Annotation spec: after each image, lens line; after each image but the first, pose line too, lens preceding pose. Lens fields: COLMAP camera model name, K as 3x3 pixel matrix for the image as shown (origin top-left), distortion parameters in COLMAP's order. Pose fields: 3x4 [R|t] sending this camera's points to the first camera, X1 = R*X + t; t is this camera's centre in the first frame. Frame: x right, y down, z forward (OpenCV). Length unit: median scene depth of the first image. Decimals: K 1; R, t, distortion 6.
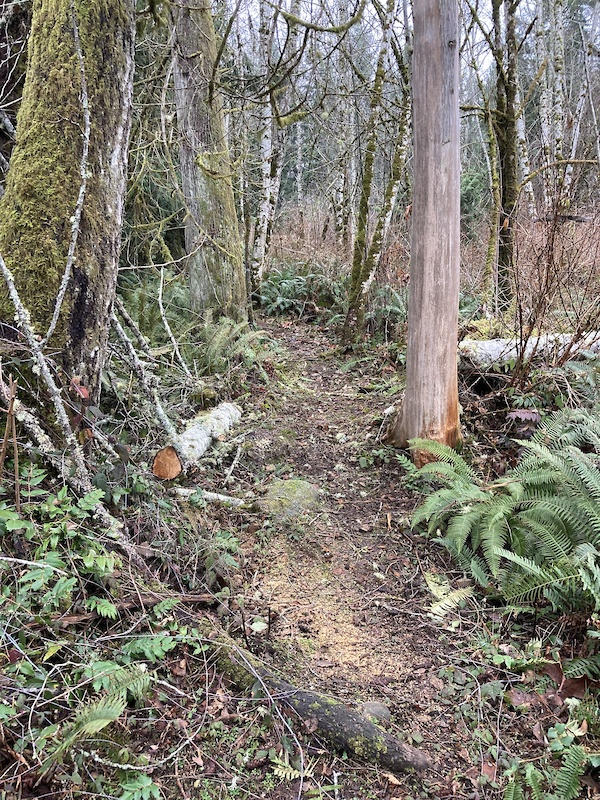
lens RADIAL K [[644.1, 0, 322.7], [0, 644.1, 399.2], [0, 0, 1]] dist [0.006097, -0.003253]
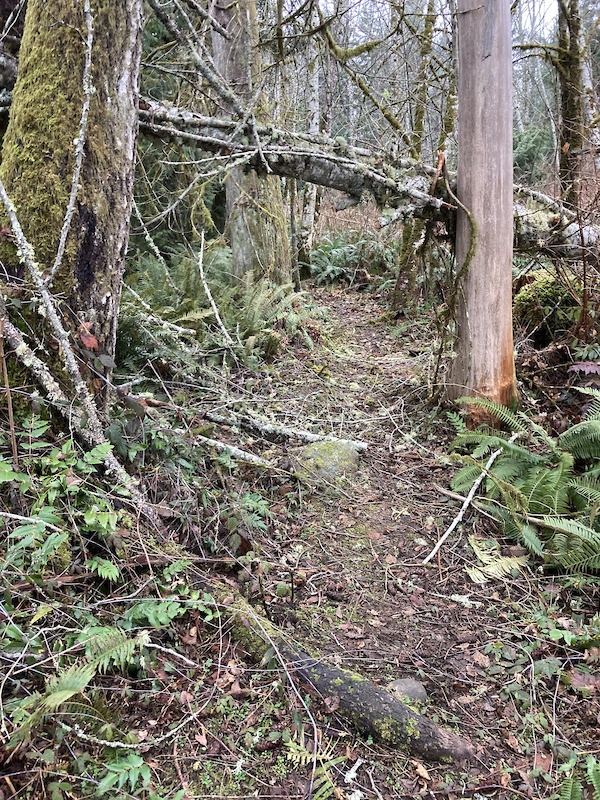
lens RADIAL K [[644.1, 0, 322.7], [0, 644.1, 399.2], [0, 0, 1]] dist [0.006097, -0.003253]
pose [[0.995464, -0.013985, -0.094108, 0.042338], [0.016873, 0.999409, 0.029962, 0.051924], [0.093633, -0.031414, 0.995111, 0.109829]]
